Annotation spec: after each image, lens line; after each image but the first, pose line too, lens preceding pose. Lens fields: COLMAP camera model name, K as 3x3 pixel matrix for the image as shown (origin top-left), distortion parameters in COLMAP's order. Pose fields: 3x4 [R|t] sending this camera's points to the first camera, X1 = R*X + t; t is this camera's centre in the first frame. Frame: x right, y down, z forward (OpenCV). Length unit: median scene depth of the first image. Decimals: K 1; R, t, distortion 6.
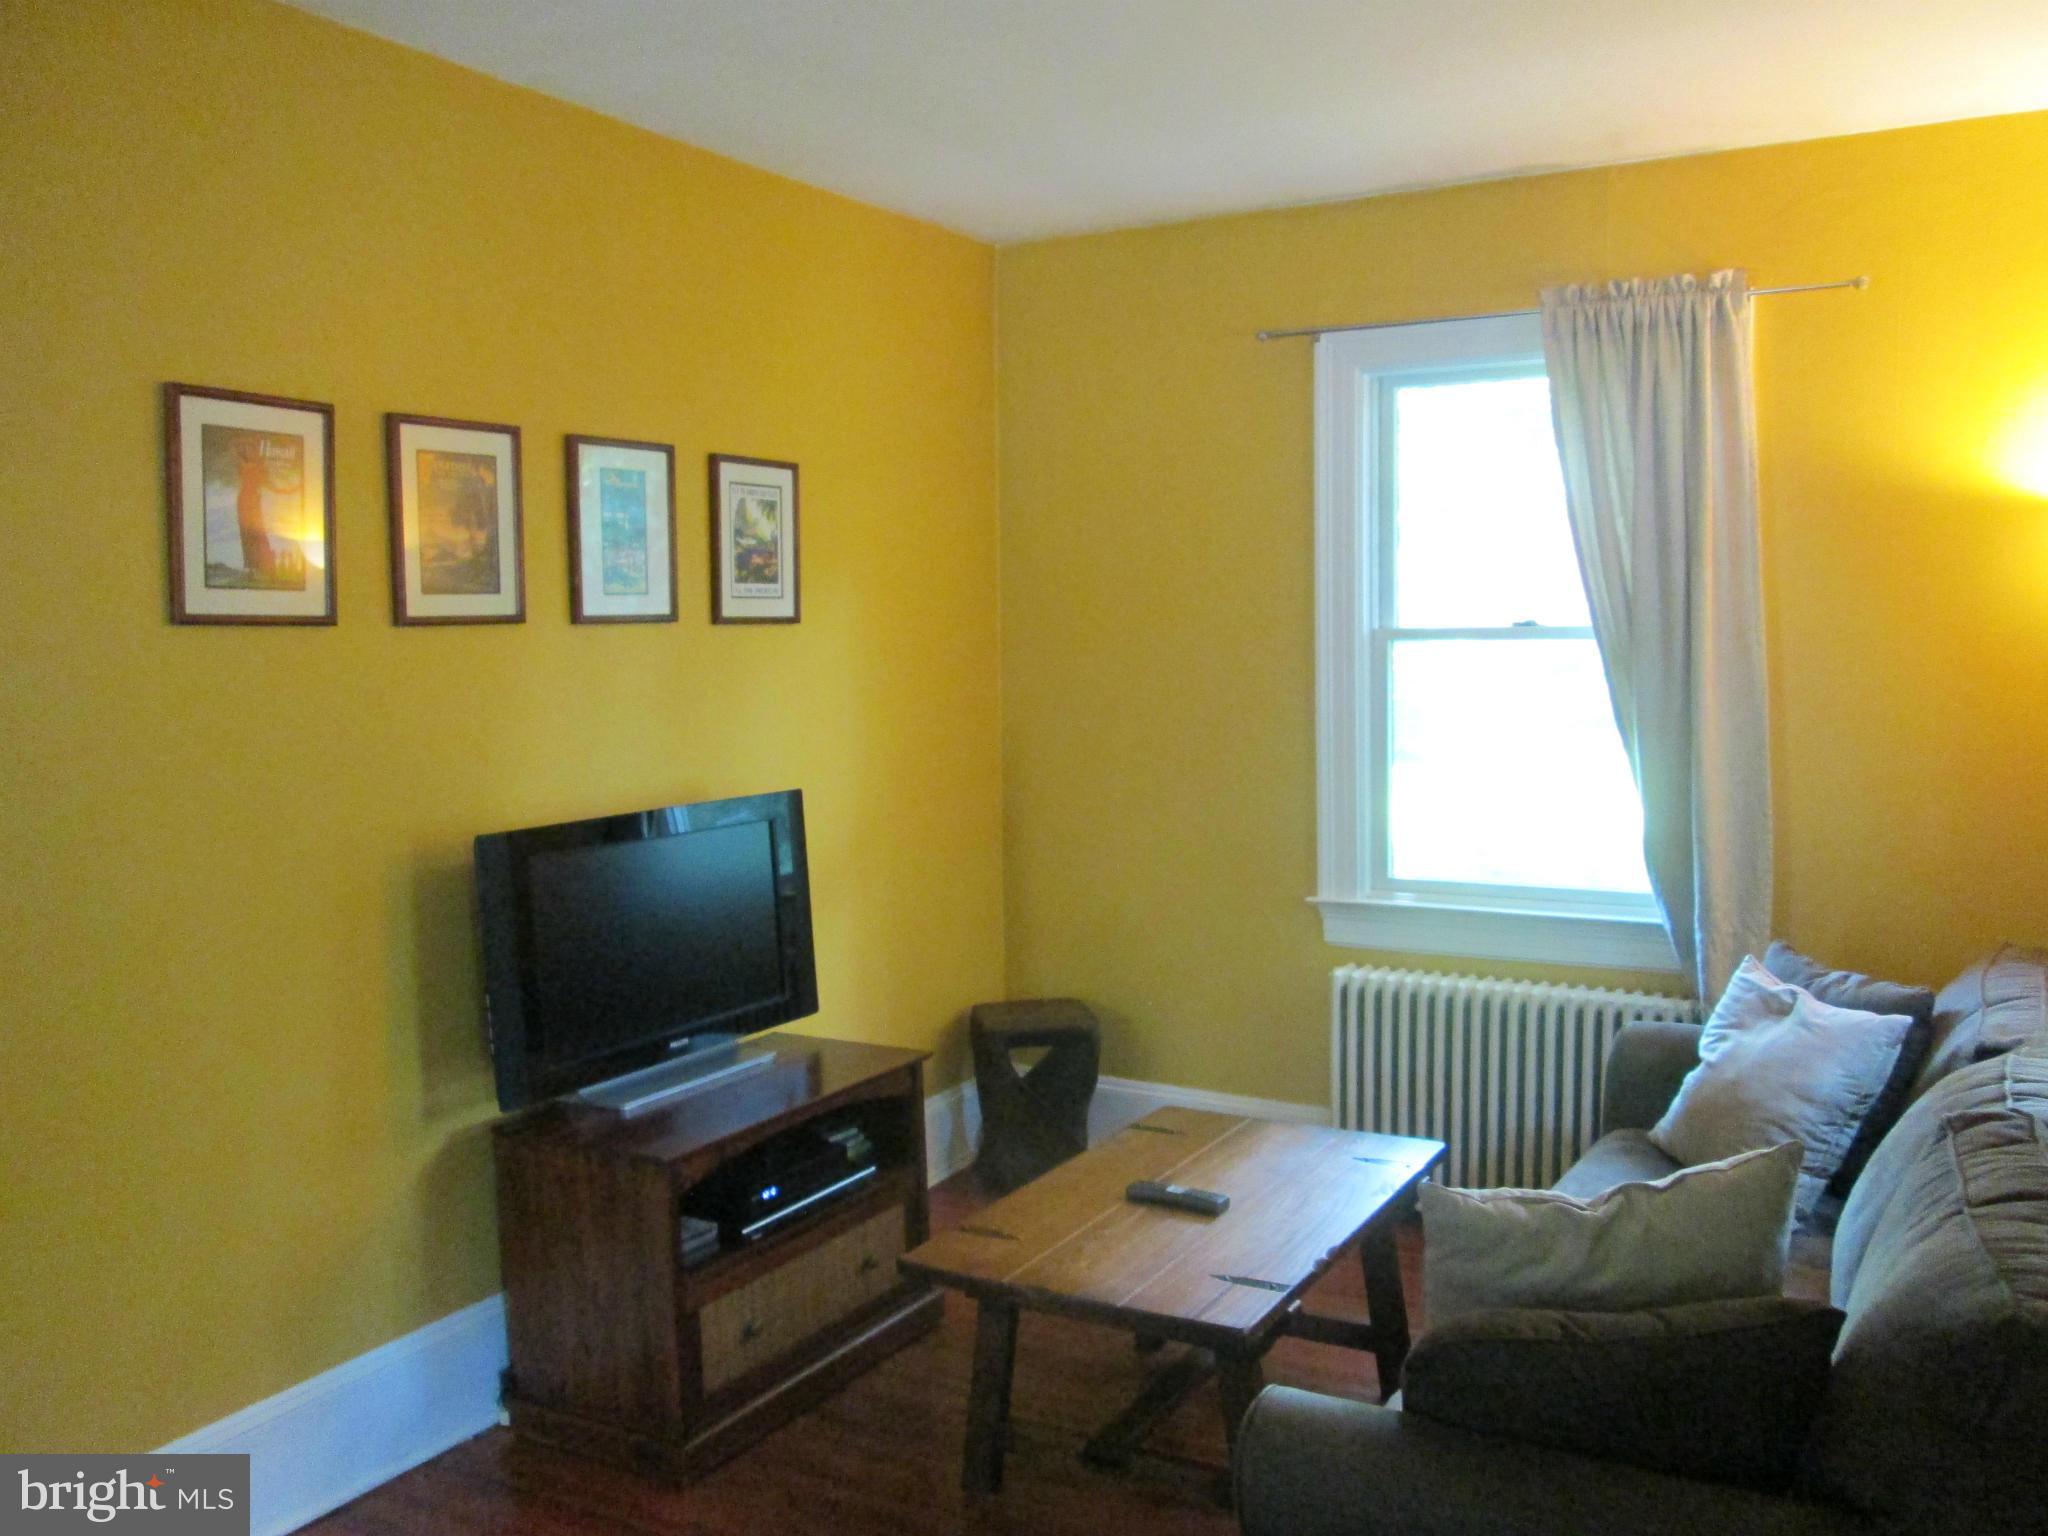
lens RADIAL K [[1772.2, 0, 1021.5], [0, 1772.2, 751.9], [0, 0, 1]] dist [0.000852, 0.005666]
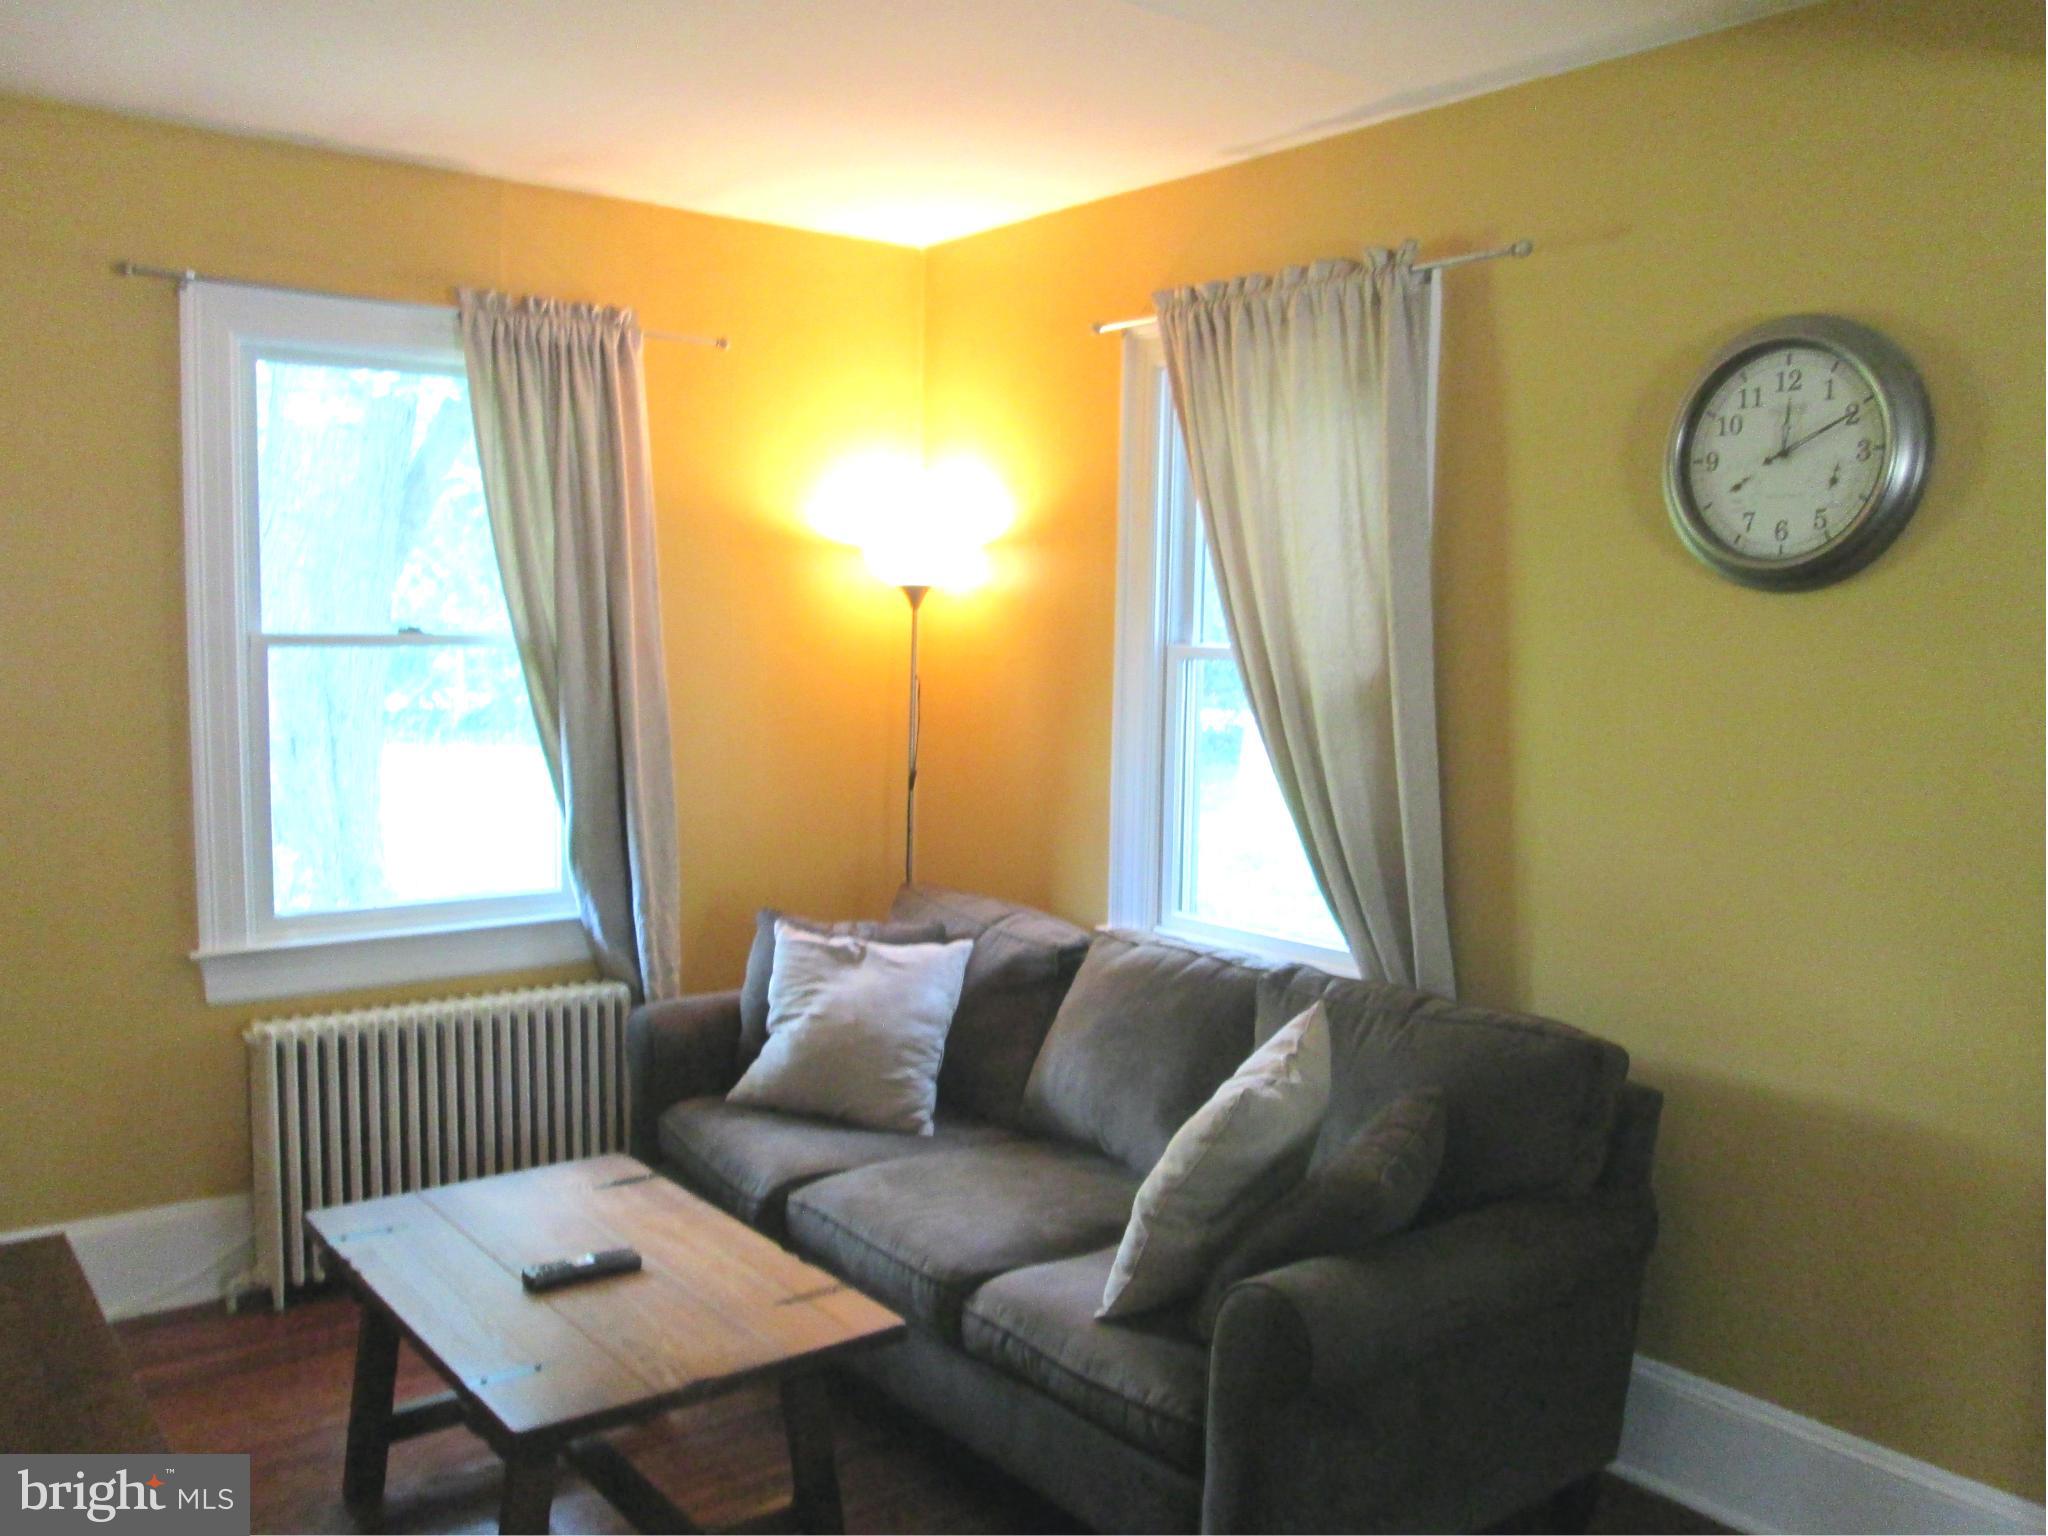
lens RADIAL K [[1772.2, 0, 1028.6], [0, 1772.2, 770.3], [0, 0, 1]] dist [0.000852, 0.005666]
pose [[0.398503, -0.064137, 0.914922, -0.495490], [0.054263, 0.997453, 0.046288, -0.024412], [-0.915560, 0.031200, 0.400968, 0.330181]]
